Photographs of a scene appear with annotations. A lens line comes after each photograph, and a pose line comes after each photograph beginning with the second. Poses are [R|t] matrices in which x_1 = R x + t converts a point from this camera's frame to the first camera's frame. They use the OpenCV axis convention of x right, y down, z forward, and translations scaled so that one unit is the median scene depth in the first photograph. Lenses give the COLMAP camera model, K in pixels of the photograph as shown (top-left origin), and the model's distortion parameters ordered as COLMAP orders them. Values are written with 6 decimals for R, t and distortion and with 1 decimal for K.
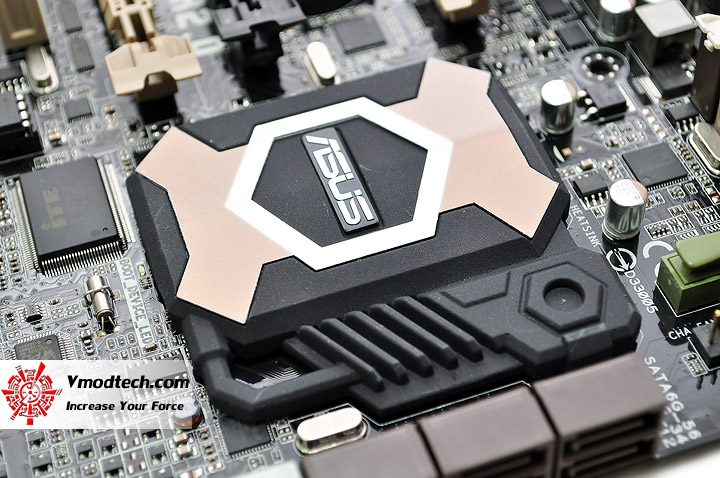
lens RADIAL K [[1351.2, 0, 360.0], [0, 1351.2, 239.0], [0, 0, 1]] dist [0.015158, 0.021619]
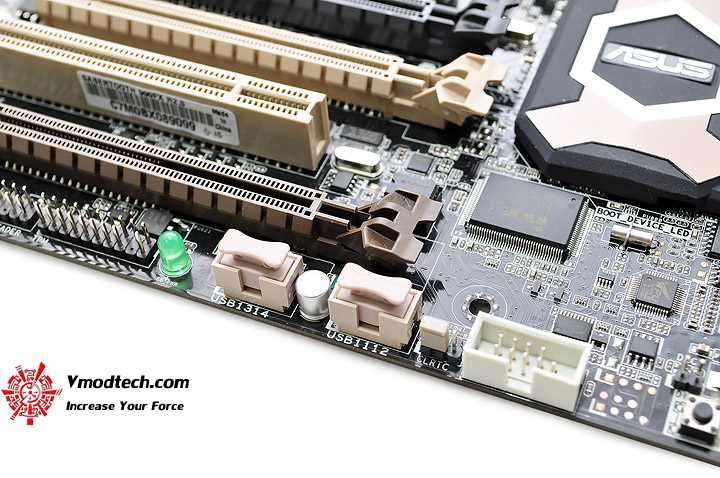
lens RADIAL K [[1118.6, 0, 360.0], [0, 1118.6, 239.0], [0, 0, 1]] dist [0.000251, -0.119176]
pose [[0.660474, -0.591354, 0.462681, -0.825713], [0.598034, 0.786912, 0.152066, -0.254167], [-0.454014, 0.176263, 0.873386, 0.236871]]
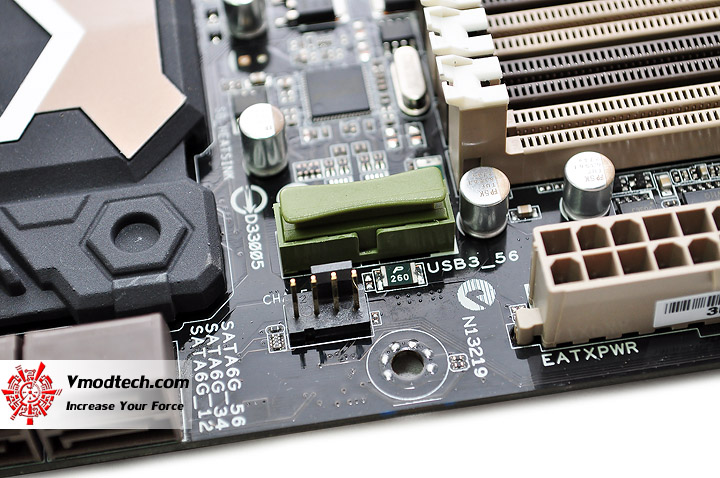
lens RADIAL K [[1584.5, 0, 360.0], [0, 1584.5, 239.0], [0, 0, 1]] dist [-0.032352, -0.074189]
pose [[0.983923, 0.148514, -0.099193, 0.368469], [-0.139893, 0.986170, 0.088871, -0.058096], [0.111020, -0.073565, 0.991092, 0.047019]]
